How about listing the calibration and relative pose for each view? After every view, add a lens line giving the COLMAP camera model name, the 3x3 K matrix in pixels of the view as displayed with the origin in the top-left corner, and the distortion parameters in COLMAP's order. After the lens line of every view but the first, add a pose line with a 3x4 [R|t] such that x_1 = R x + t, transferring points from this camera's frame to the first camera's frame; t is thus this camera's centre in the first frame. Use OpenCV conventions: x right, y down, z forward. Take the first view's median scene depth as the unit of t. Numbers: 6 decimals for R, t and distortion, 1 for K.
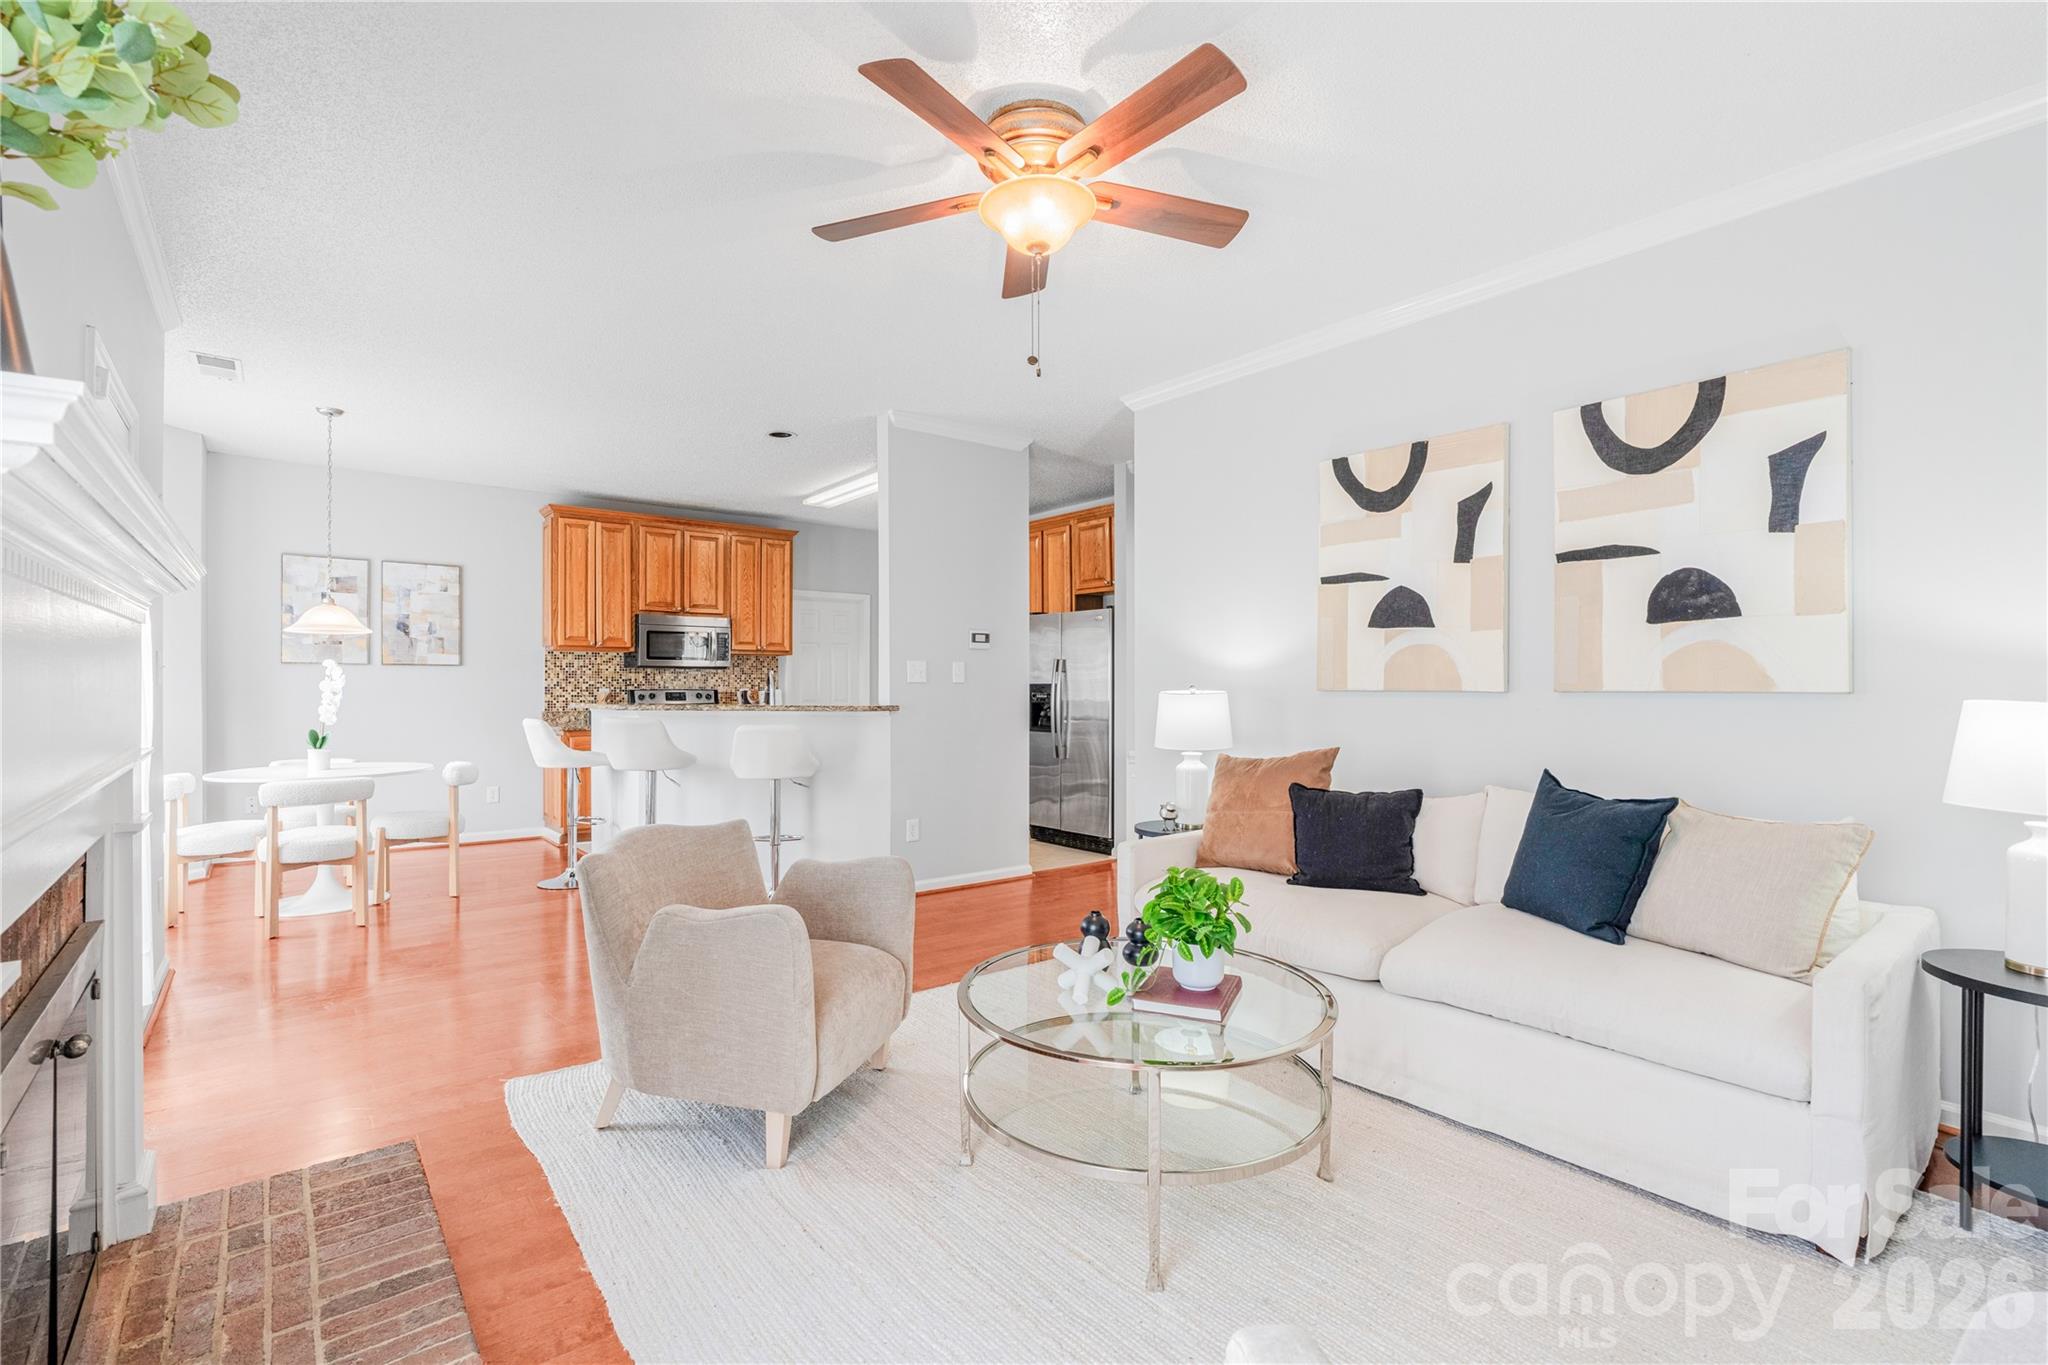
lens RADIAL K [[933.6, 0, 1010.5], [0, 933.6, 682.2], [0, 0, 1]] dist [-0.008715, 0.002044]
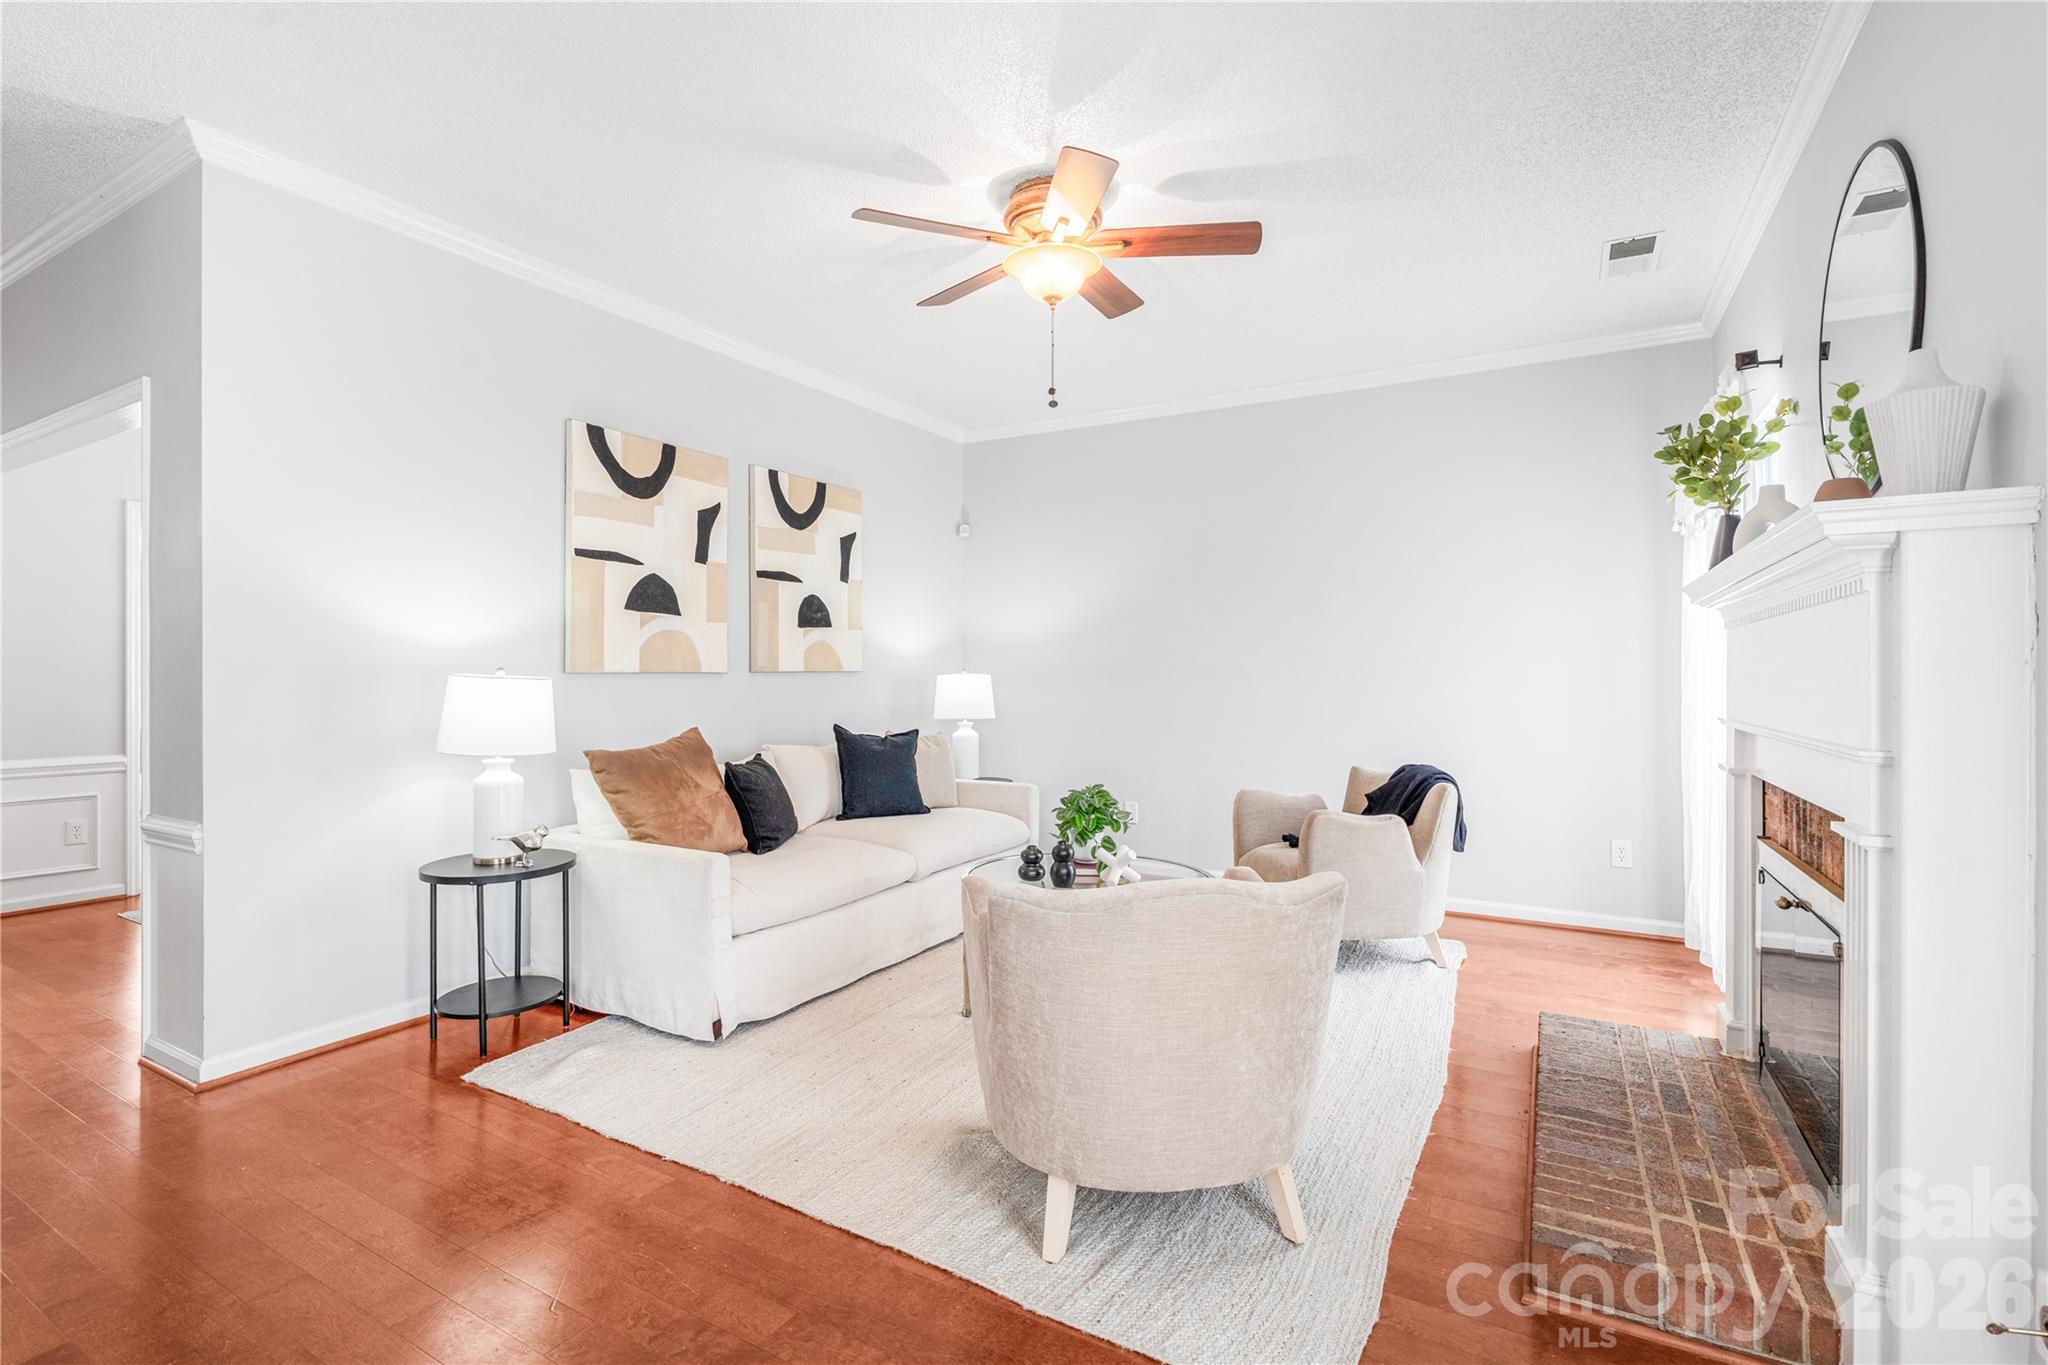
lens RADIAL K [[933.6, 0, 1020.0], [0, 933.6, 663.2], [0, 0, 1]] dist [-0.008715, 0.002044]
pose [[-0.371506, 0.000904, 0.928430, -0.384472], [-0.005872, 0.999977, -0.003323, -0.000110], [-0.928412, -0.006686, -0.371492, 0.538109]]
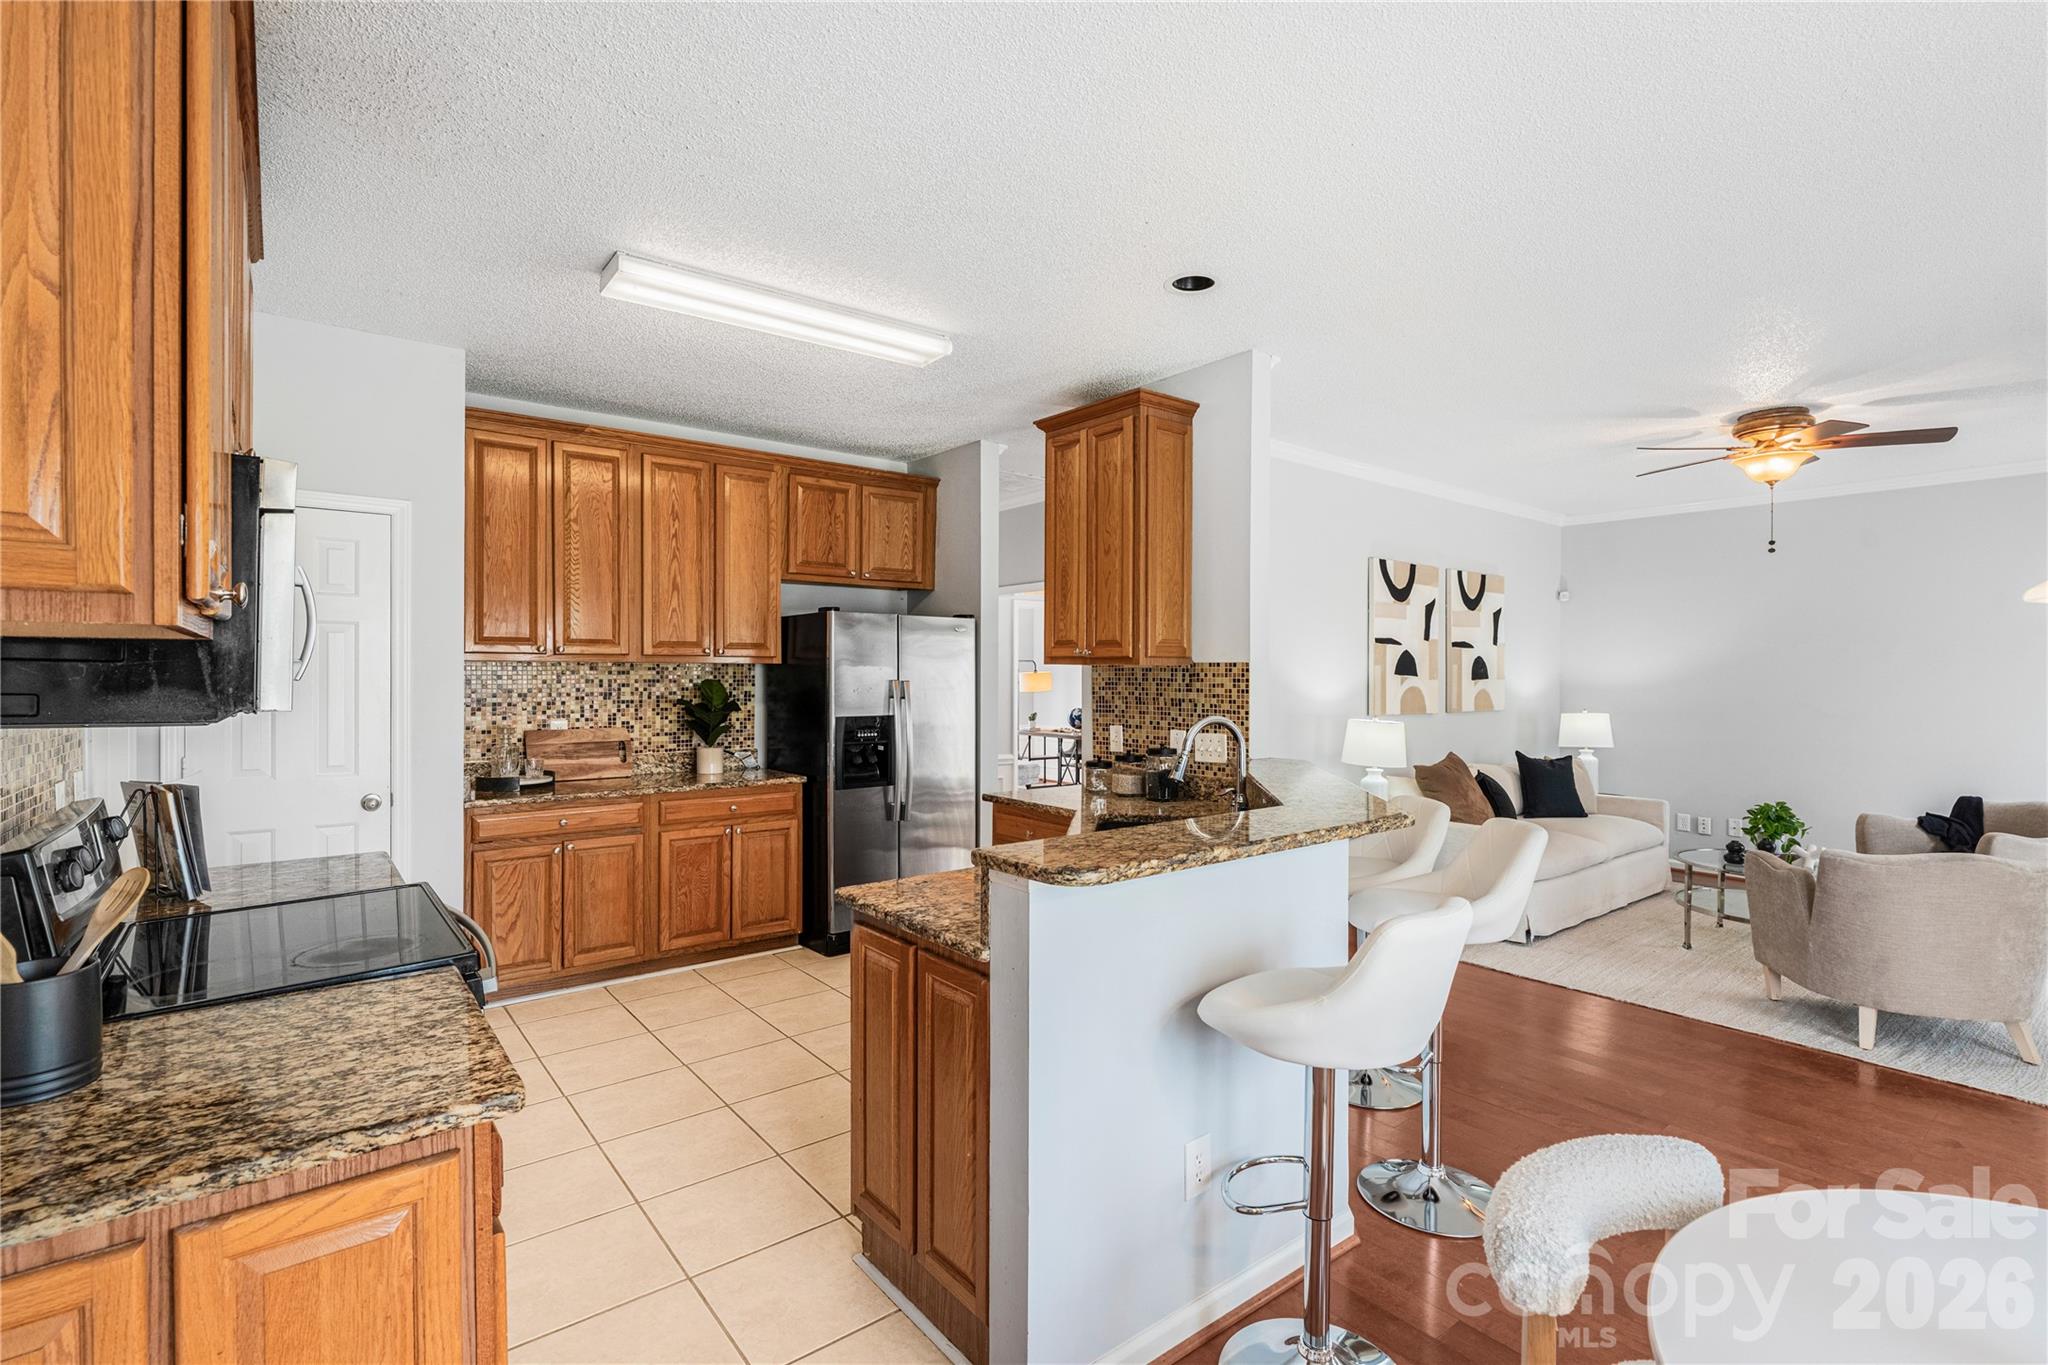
lens RADIAL K [[933.6, 0, 1015.7], [0, 933.6, 678.6], [0, 0, 1]] dist [-0.008715, 0.002044]
pose [[0.001395, -0.008149, 0.999966, -0.647844], [-0.007841, 0.999936, 0.008159, -0.032529], [-0.999968, -0.007852, 0.001331, 0.898327]]
